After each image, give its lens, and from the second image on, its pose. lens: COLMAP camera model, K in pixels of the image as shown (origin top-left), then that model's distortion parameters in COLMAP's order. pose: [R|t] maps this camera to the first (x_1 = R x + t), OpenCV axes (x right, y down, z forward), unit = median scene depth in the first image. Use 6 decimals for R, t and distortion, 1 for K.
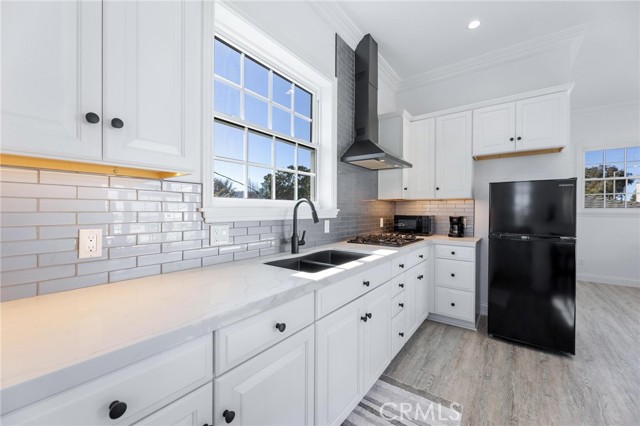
lens RADIAL K [[256.0, 0, 319.7], [0, 256.0, 211.1], [0, 0, 1]] dist [0.000280, -0.000166]
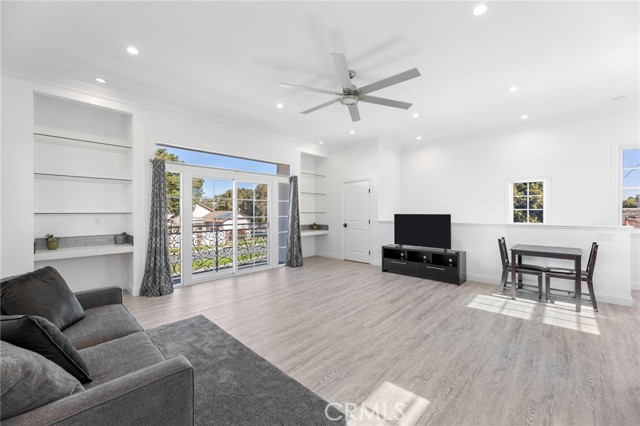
lens RADIAL K [[256.0, 0, 321.3], [0, 256.0, 211.5], [0, 0, 1]] dist [0.000280, -0.000166]
pose [[-0.993234, -0.004298, 0.116049, 1.758462], [-0.004471, 0.999989, -0.001229, -0.017077], [-0.116043, -0.001739, -0.993243, 1.739120]]
